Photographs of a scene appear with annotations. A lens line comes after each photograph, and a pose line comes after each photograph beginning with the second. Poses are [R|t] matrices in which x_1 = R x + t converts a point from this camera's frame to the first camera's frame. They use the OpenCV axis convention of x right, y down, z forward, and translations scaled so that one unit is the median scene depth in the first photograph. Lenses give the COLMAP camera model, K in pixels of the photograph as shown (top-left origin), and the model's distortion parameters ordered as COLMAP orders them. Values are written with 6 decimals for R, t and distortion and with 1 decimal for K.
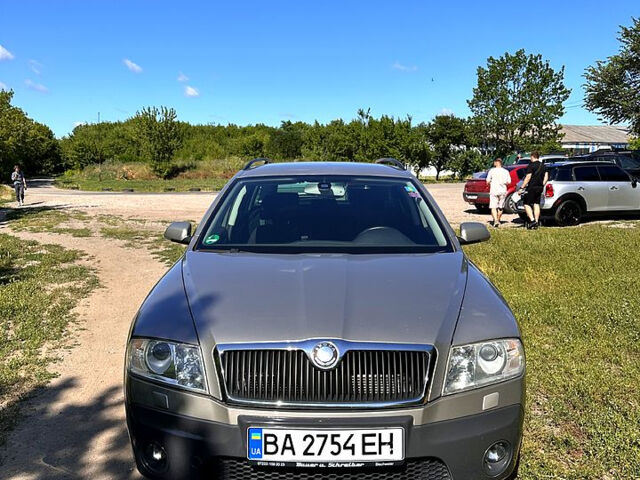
lens RADIAL K [[609.8, 0, 320.0], [0, 609.8, 240.0], [0, 0, 1]] dist [-0.005342, -0.030981]
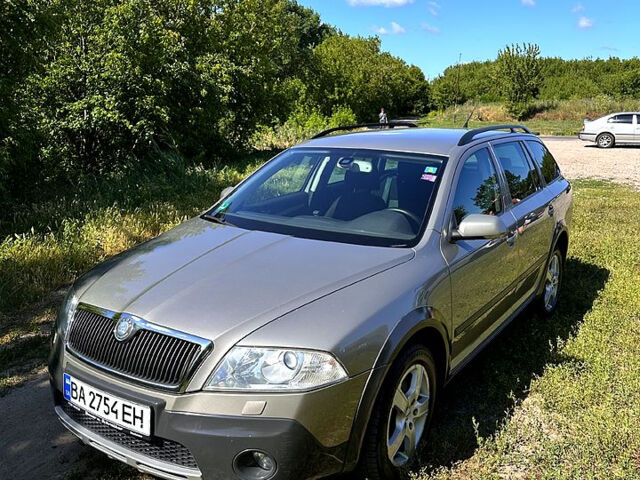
lens RADIAL K [[609.8, 0, 320.0], [0, 609.8, 240.0], [0, 0, 1]] dist [-0.005342, -0.030981]
pose [[0.815161, 0.115101, -0.567682, 0.933207], [-0.057546, 0.991302, 0.118359, -0.131588], [0.576368, -0.063814, 0.814695, 0.295907]]
